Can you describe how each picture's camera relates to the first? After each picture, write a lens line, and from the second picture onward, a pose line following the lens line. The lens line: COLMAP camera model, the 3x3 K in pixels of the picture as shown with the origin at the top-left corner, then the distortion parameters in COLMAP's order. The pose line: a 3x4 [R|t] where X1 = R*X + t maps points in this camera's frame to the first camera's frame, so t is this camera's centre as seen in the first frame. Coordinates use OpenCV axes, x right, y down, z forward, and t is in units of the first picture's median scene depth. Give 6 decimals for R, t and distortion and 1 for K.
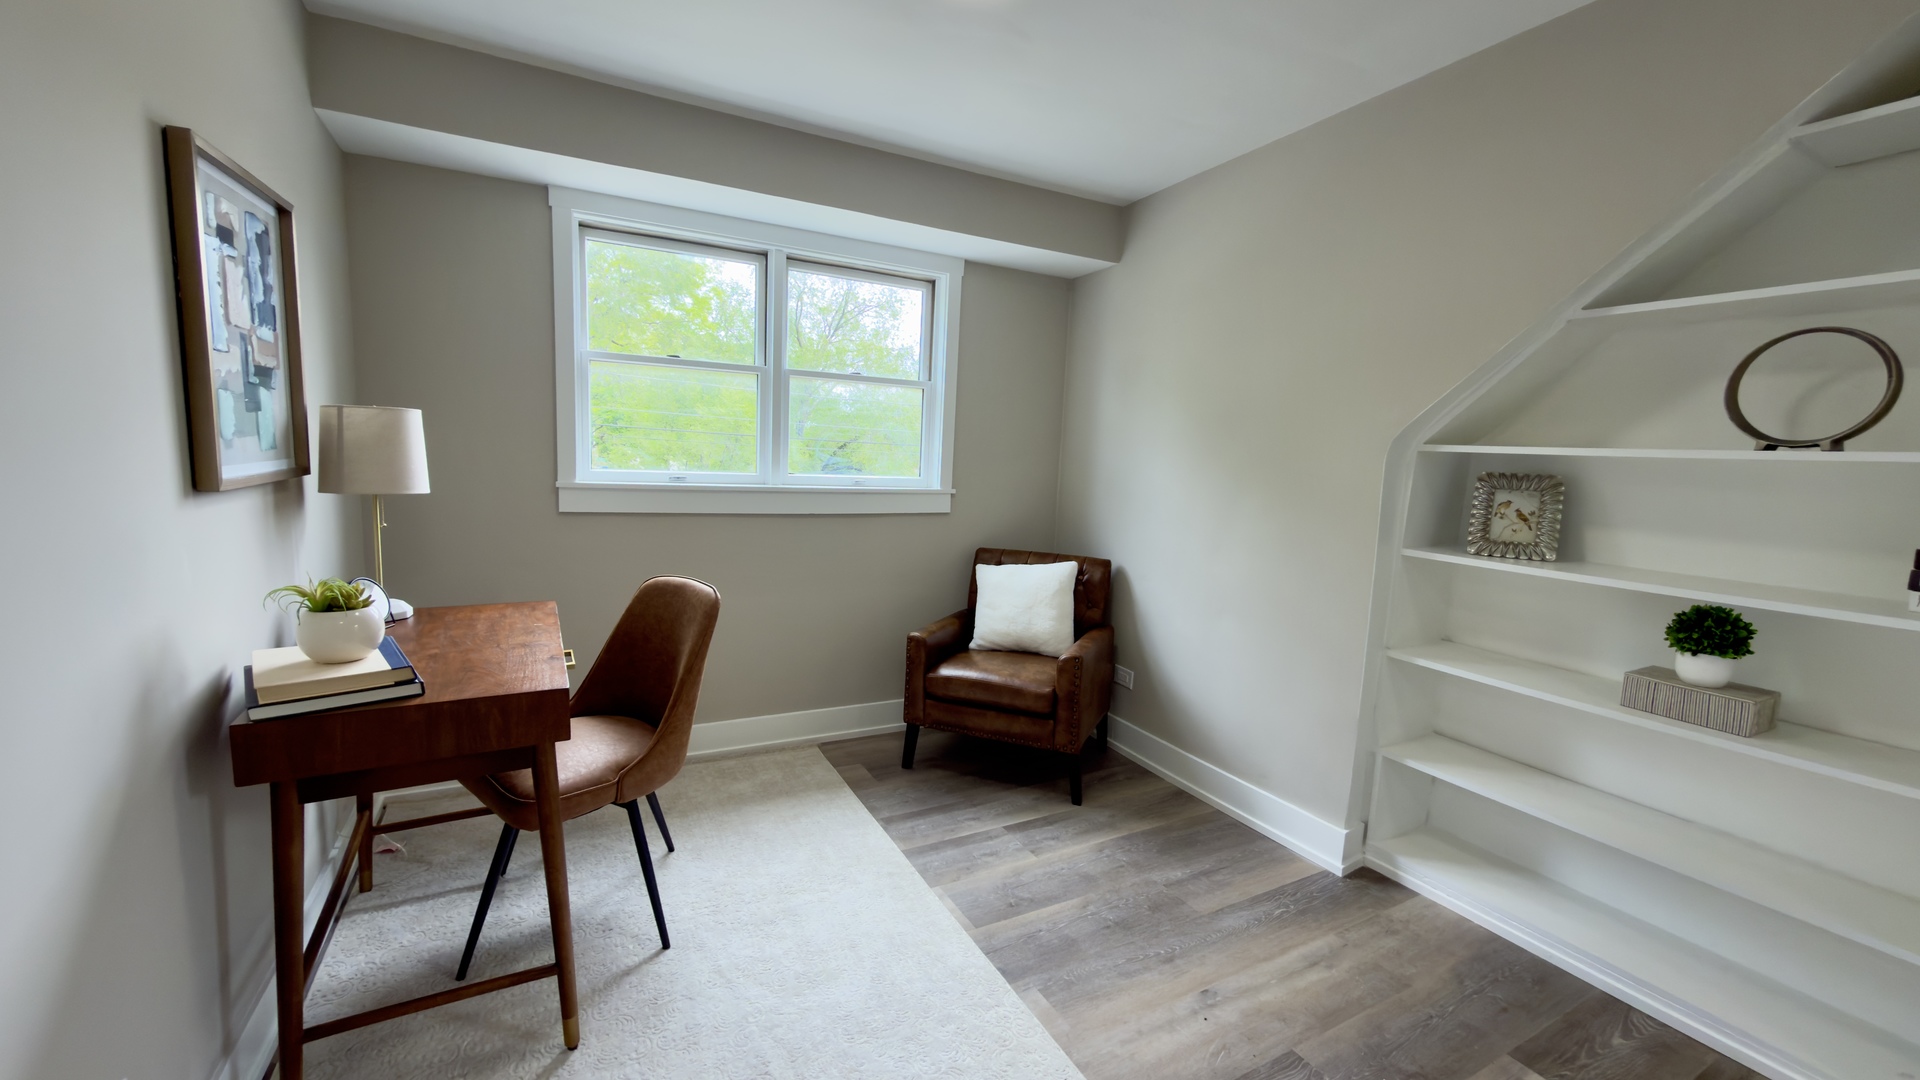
lens RADIAL K [[765.5, 0, 962.6], [0, 765.5, 542.9], [0, 0, 1]] dist [-0.008656, 0.006188]
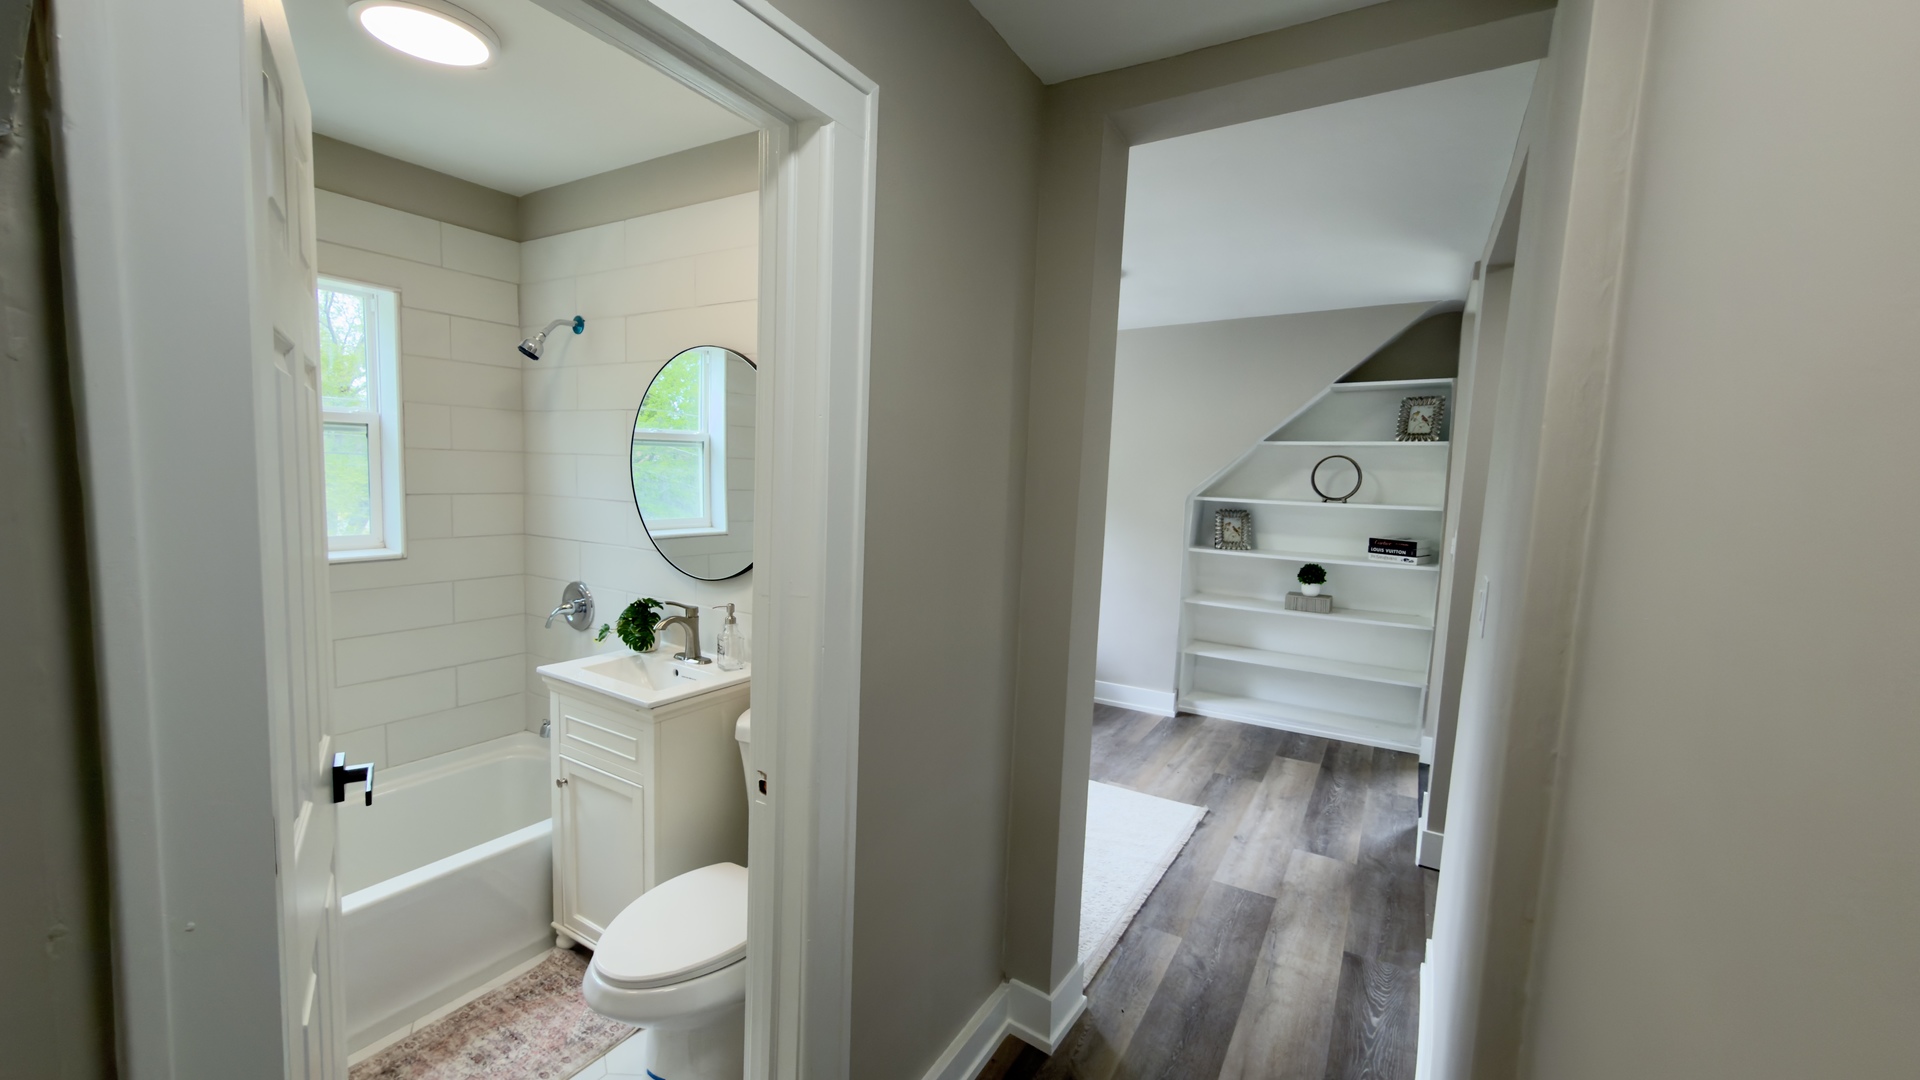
lens RADIAL K [[765.5, 0, 962.6], [0, 765.5, 542.9], [0, 0, 1]] dist [-0.008656, 0.006188]
pose [[0.858704, -0.062396, 0.508659, -1.132513], [0.066429, 0.997739, 0.010247, -0.077820], [-0.508148, 0.024991, 0.860907, -0.508515]]
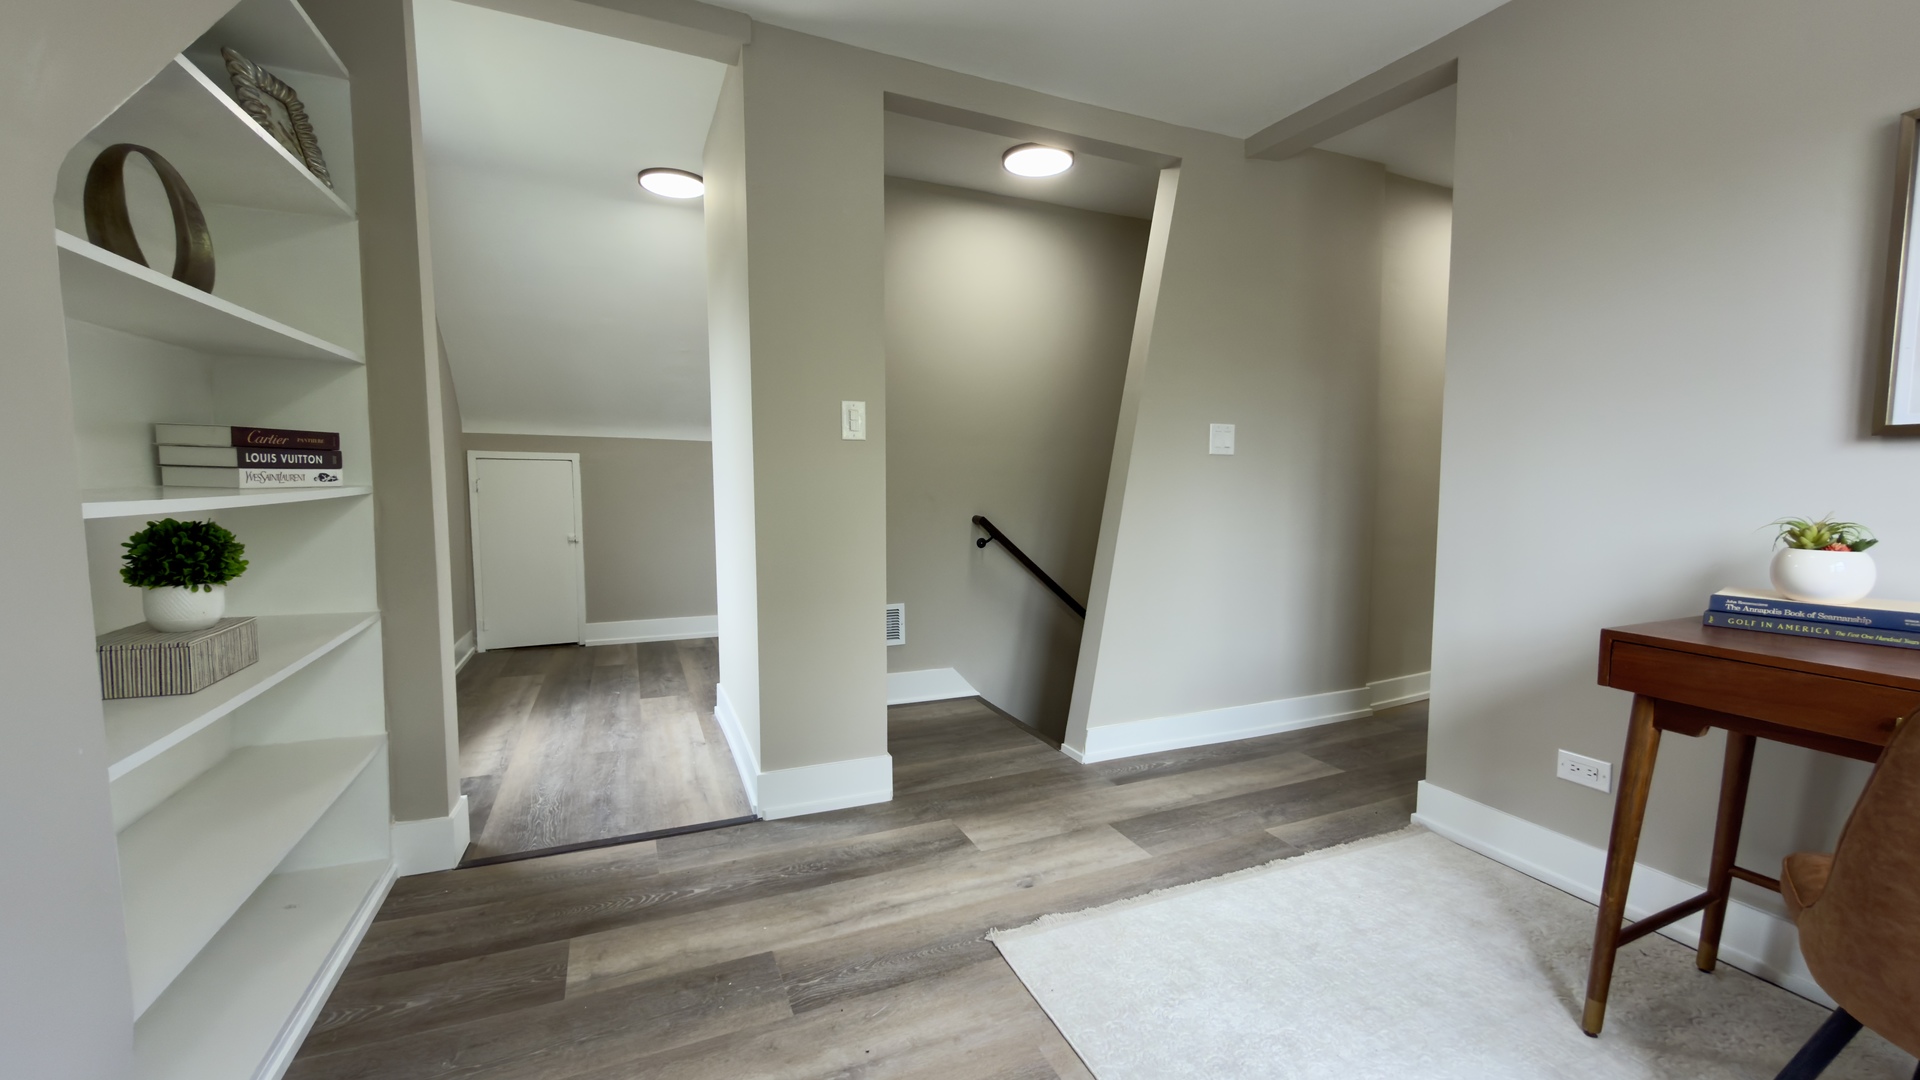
lens RADIAL K [[765.5, 0, 962.6], [0, 765.5, 542.9], [0, 0, 1]] dist [-0.008656, 0.006188]
pose [[-0.996043, -0.053251, 0.071150, 0.169692], [-0.036937, 0.976231, 0.213564, -0.069910], [-0.080831, 0.210091, -0.974335, 1.492046]]
